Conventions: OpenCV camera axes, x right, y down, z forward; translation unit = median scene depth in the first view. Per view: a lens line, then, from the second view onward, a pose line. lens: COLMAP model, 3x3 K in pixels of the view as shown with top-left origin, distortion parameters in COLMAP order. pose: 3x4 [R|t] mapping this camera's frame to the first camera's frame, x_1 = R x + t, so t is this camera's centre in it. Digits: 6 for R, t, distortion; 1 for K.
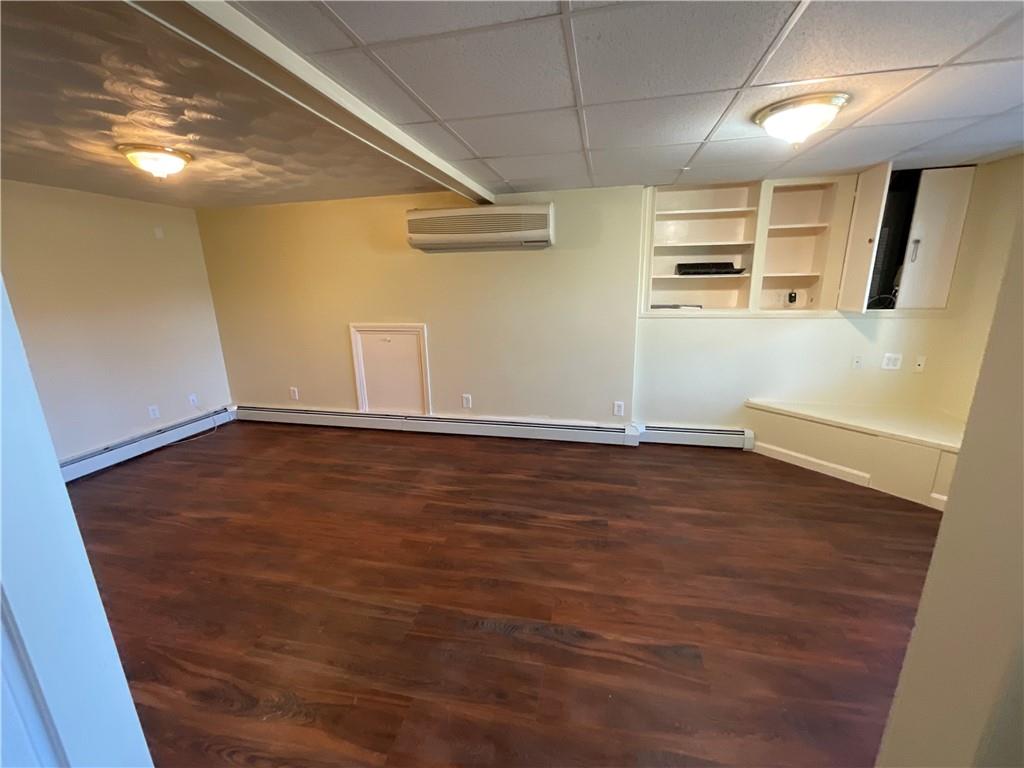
lens RADIAL K [[416.1, 0, 514.3], [0, 416.1, 384.0], [0, 0, 1]] dist [-0.004502, 0.003644]
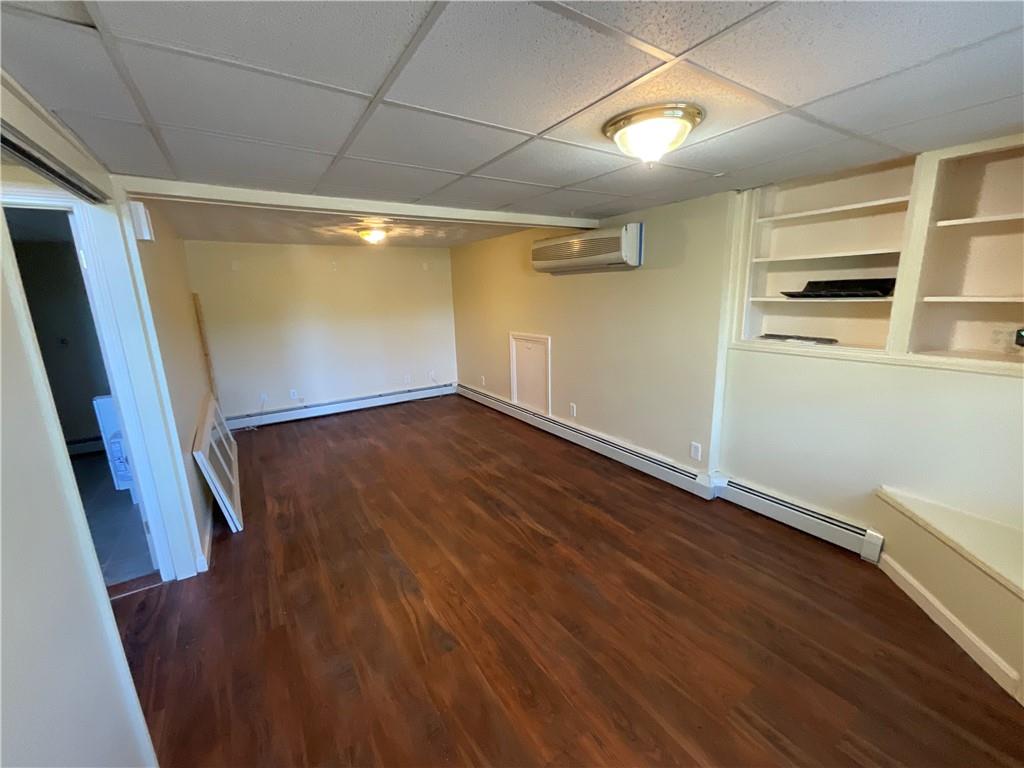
lens RADIAL K [[416.1, 0, 513.6], [0, 416.1, 384.6], [0, 0, 1]] dist [-0.004502, 0.003644]
pose [[0.717907, 0.150441, -0.679688, 0.627276], [-0.153132, 0.986582, 0.056626, -0.077160], [0.679087, 0.063429, 0.731312, 0.121459]]
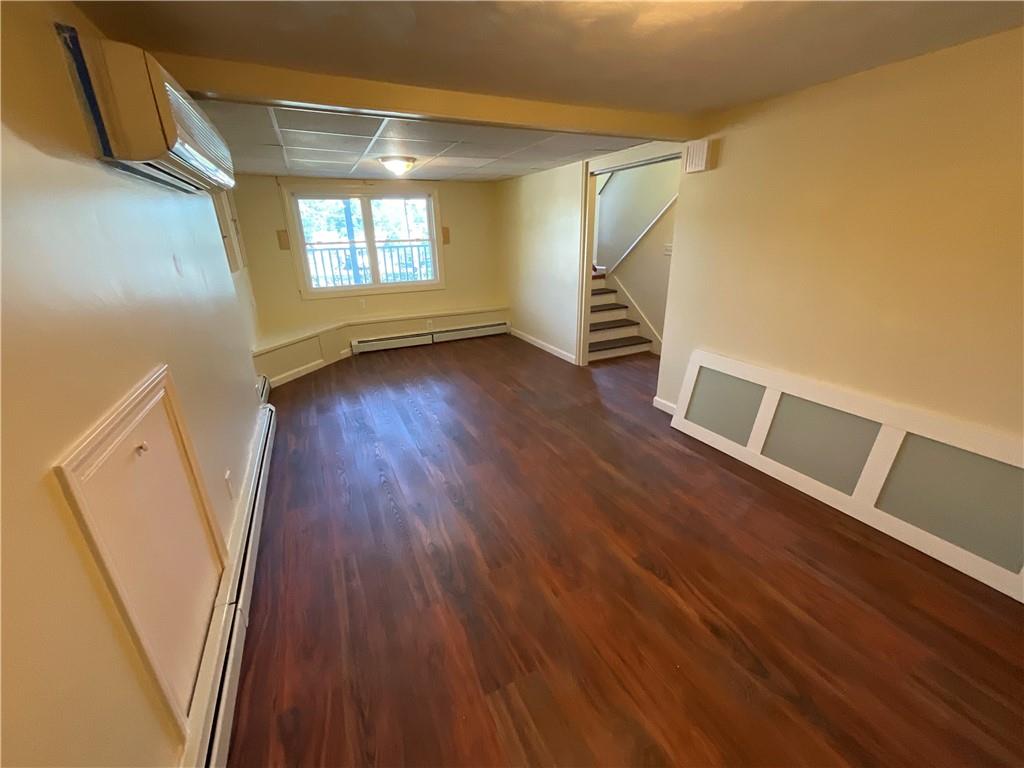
lens RADIAL K [[416.1, 0, 507.9], [0, 416.1, 386.5], [0, 0, 1]] dist [-0.004502, 0.003644]
pose [[-0.609072, -0.242781, 0.755042, -0.853314], [0.222355, 0.861546, 0.456395, -0.270829], [-0.761308, 0.445865, -0.470760, 1.145252]]
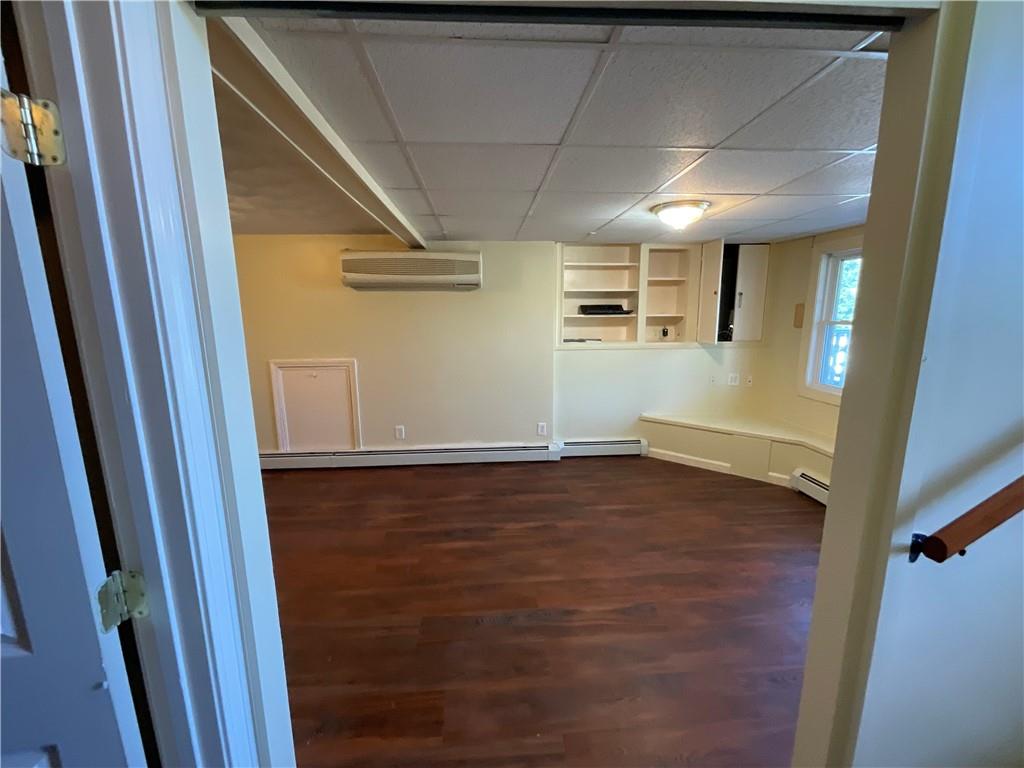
lens RADIAL K [[416.1, 0, 514.3], [0, 416.1, 385.2], [0, 0, 1]] dist [-0.004502, 0.003644]
pose [[0.957301, -0.039017, 0.286449, -0.166855], [0.057825, 0.996670, -0.057492, 0.000381], [-0.283252, 0.071601, 0.956369, -0.093555]]
